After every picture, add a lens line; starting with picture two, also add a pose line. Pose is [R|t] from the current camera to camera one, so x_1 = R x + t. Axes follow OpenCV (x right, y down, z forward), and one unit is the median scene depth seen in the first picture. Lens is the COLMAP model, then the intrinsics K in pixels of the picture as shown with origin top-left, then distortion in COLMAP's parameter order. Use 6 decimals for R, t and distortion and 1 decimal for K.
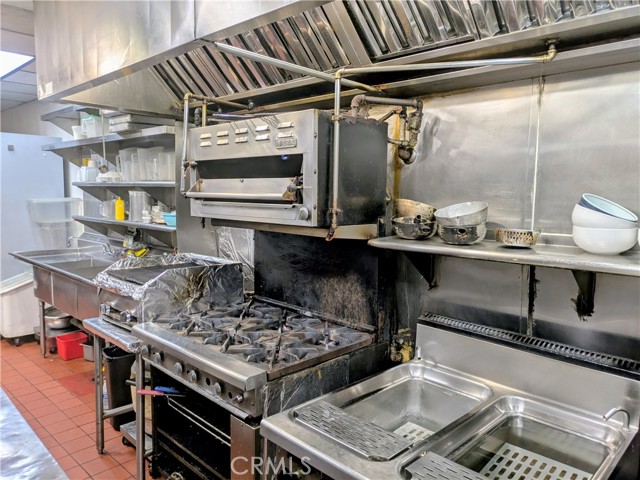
lens RADIAL K [[481.7, 0, 319.6], [0, 481.7, 231.4], [0, 0, 1]] dist [0.055542, -0.042128]
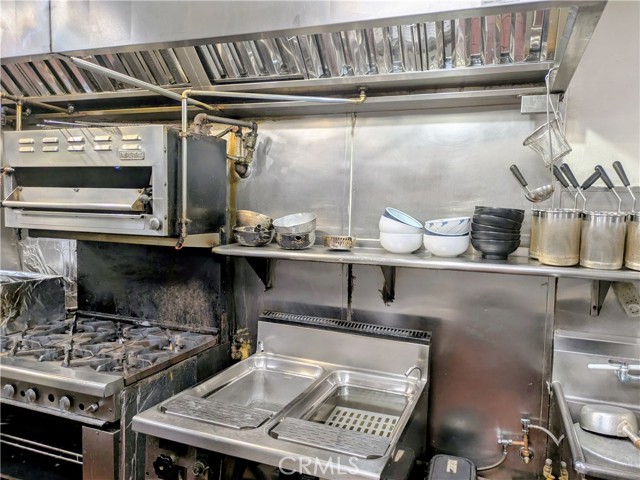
lens RADIAL K [[481.7, 0, 319.6], [0, 481.7, 231.4], [0, 0, 1]] dist [0.055542, -0.042128]
pose [[0.927667, -0.011508, 0.373230, -0.083193], [0.018699, 0.999703, -0.015652, 0.002653], [-0.372939, 0.021499, 0.927607, -0.098440]]
